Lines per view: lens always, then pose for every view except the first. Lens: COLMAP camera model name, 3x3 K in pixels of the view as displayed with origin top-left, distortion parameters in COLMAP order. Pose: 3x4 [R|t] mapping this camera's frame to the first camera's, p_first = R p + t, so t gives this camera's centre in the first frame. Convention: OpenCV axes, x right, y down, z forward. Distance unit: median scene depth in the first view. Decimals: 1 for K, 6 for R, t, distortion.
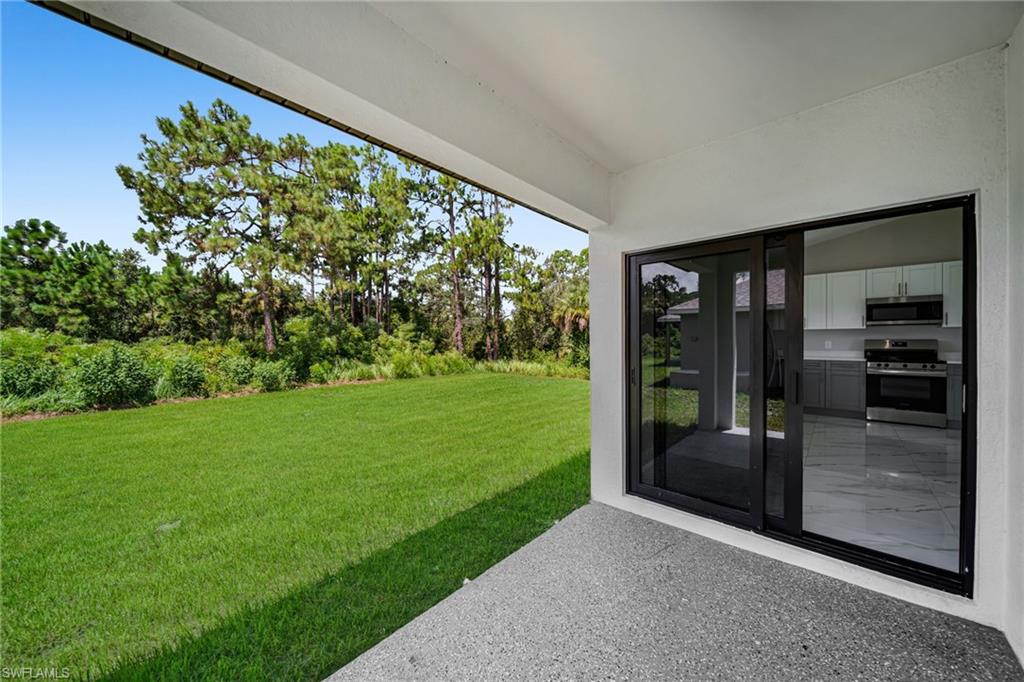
lens RADIAL K [[354.7, 0, 514.0], [0, 354.7, 340.2], [0, 0, 1]] dist [-0.001316, -0.000010]
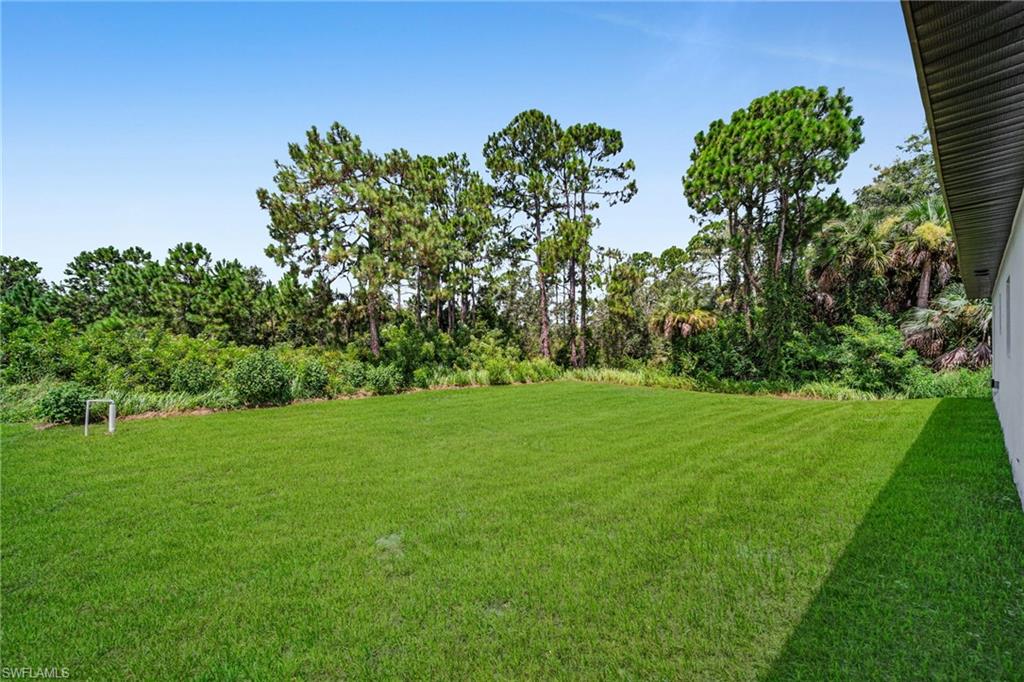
lens RADIAL K [[354.7, 0, 509.3], [0, 354.7, 343.4], [0, 0, 1]] dist [-0.001316, -0.000010]
pose [[0.984529, 0.002791, -0.175200, -0.104305], [-0.005104, 0.999906, -0.012756, 0.004308], [0.175148, 0.013453, 0.984450, 0.031562]]
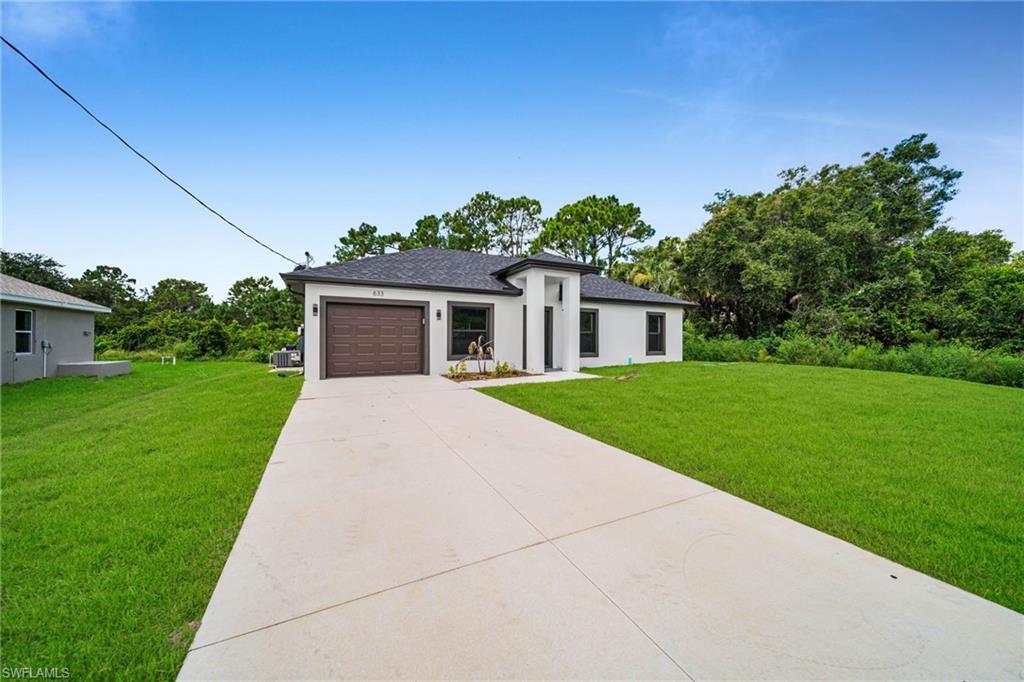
lens RADIAL K [[354.7, 0, 513.3], [0, 354.7, 338.6], [0, 0, 1]] dist [-0.001316, -0.000010]
pose [[0.939962, 0.004284, -0.341252, 0.617918], [-0.008905, 0.999889, -0.011977, 0.022728], [0.341162, 0.014297, 0.939896, -0.565573]]
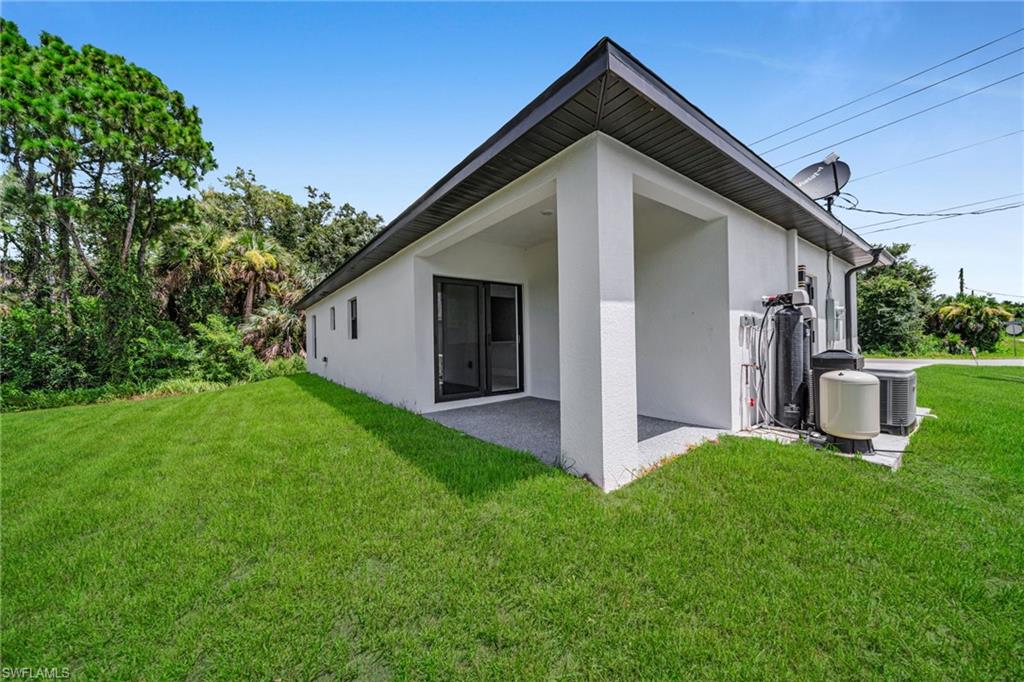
lens RADIAL K [[354.7, 0, 514.3], [0, 354.7, 342.6], [0, 0, 1]] dist [-0.001316, -0.000010]
pose [[0.178347, 0.003523, 0.983961, -0.202008], [0.026365, 0.999617, -0.008358, 0.019803], [-0.983614, 0.027433, 0.178186, 0.031982]]
